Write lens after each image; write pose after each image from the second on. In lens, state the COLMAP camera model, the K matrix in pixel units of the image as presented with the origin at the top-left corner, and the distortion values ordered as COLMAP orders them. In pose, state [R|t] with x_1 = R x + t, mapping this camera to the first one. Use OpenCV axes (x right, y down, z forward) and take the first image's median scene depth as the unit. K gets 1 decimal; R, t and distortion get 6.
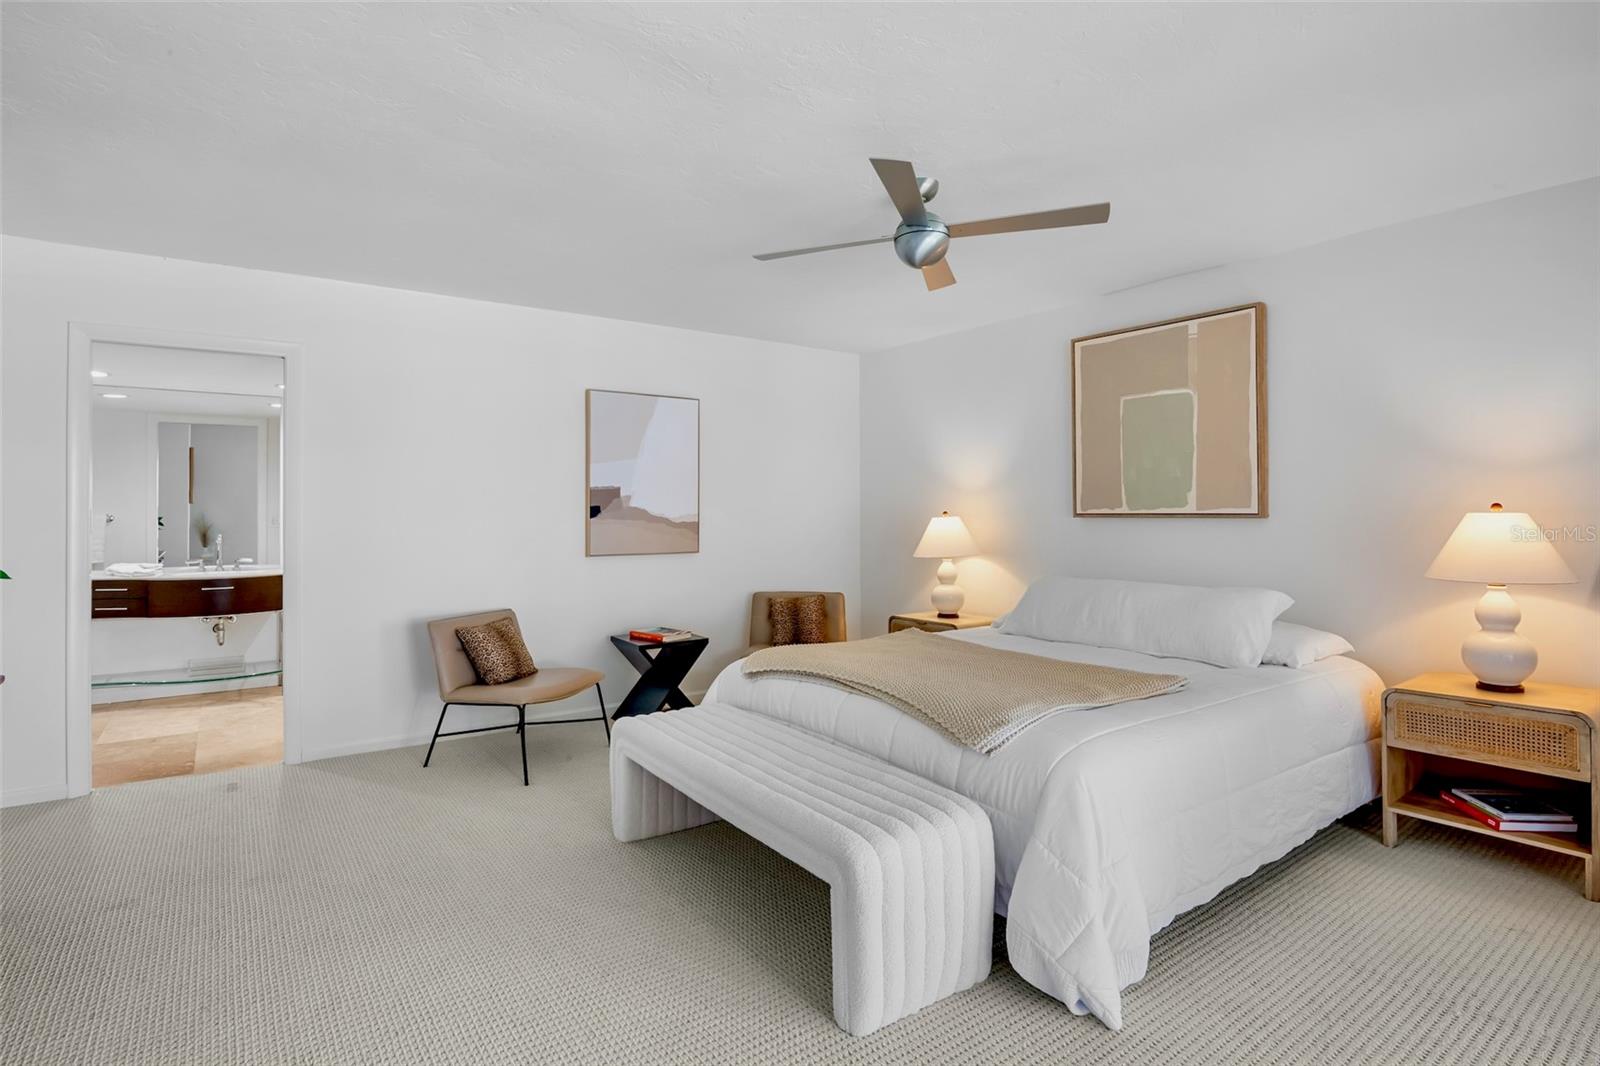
lens RADIAL K [[788.8, 0, 795.5], [0, 788.8, 516.2], [0, 0, 1]] dist [-0.016225, -0.002950]
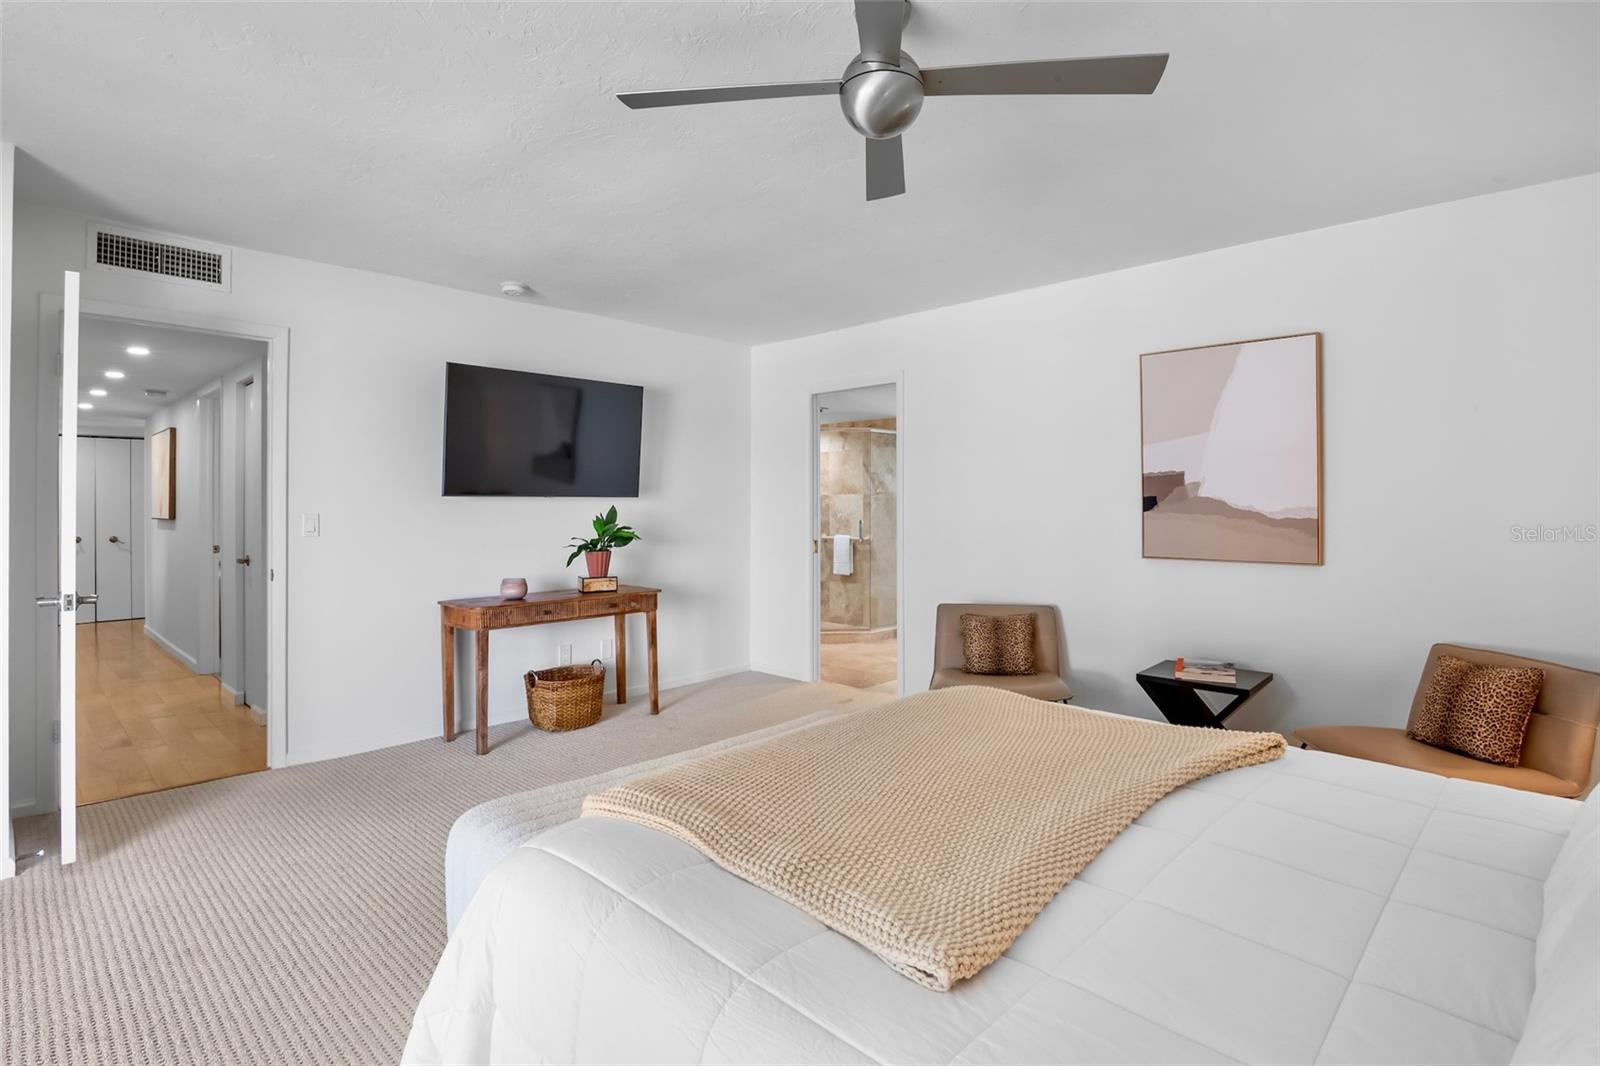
lens RADIAL K [[788.8, 0, 799.5], [0, 788.8, 526.7], [0, 0, 1]] dist [-0.016225, -0.002950]
pose [[0.181770, 0.018364, -0.983170, 0.469226], [-0.011316, 0.999798, 0.016582, 0.008758], [0.983276, 0.008112, 0.181941, 0.487045]]
